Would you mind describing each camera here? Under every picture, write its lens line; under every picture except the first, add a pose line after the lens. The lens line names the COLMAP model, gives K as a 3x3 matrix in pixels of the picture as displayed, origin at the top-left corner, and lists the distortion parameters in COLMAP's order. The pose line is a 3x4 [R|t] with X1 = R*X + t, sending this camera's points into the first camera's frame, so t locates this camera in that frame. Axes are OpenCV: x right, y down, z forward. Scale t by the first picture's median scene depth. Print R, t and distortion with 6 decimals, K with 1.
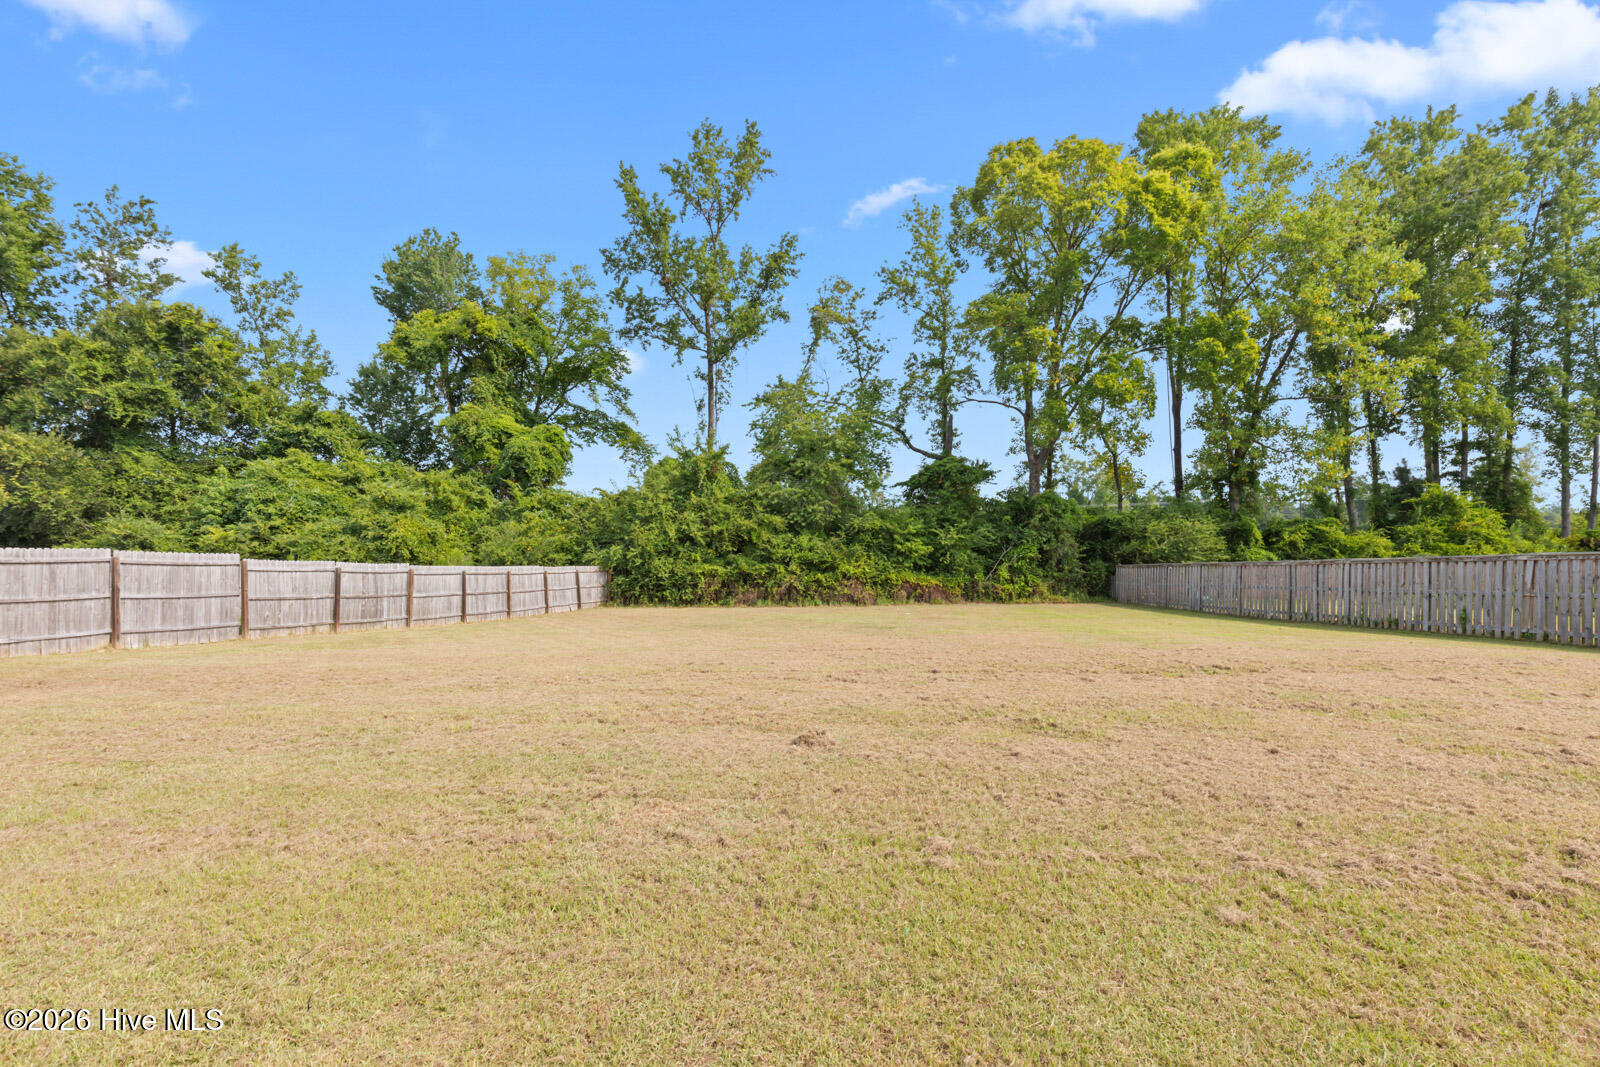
lens RADIAL K [[716.7, 0, 804.3], [0, 716.7, 549.5], [0, 0, 1]] dist [0.006529, -0.002438]
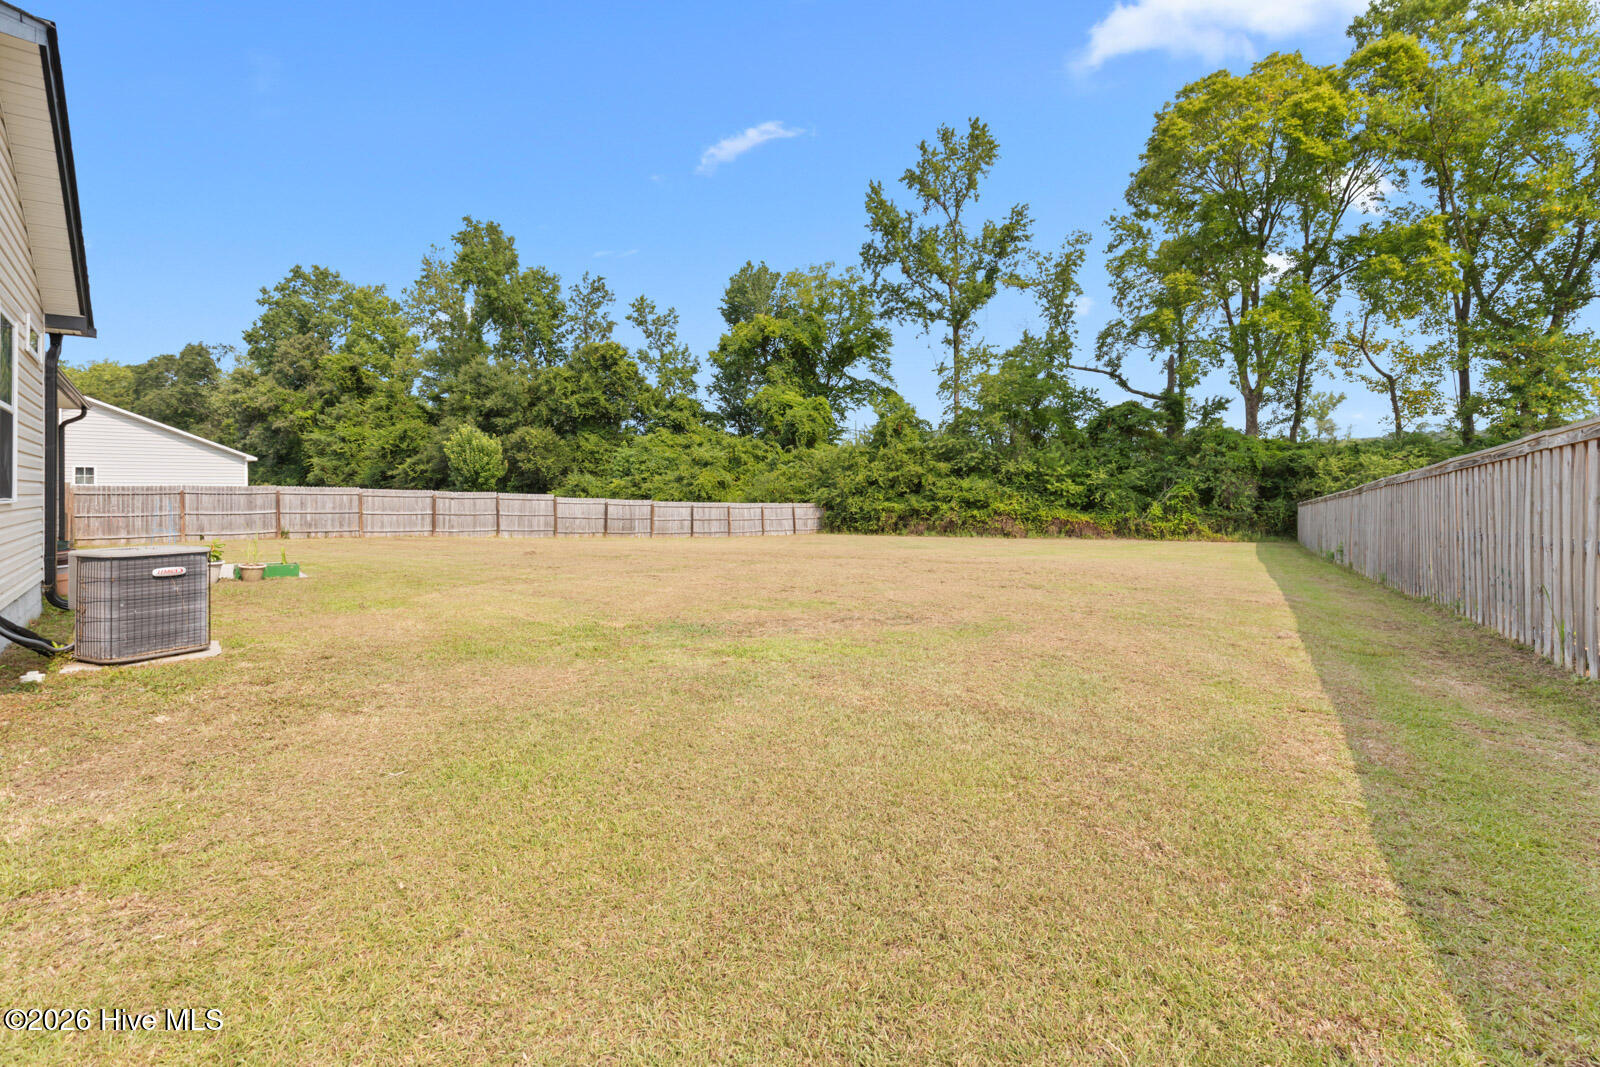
lens RADIAL K [[716.7, 0, 824.1], [0, 716.7, 492.8], [0, 0, 1]] dist [0.006529, -0.002438]
pose [[0.856006, -0.005756, -0.516934, 0.393394], [0.006911, 0.999976, 0.000310, 0.002625], [0.516920, -0.003837, 0.856025, -0.140804]]
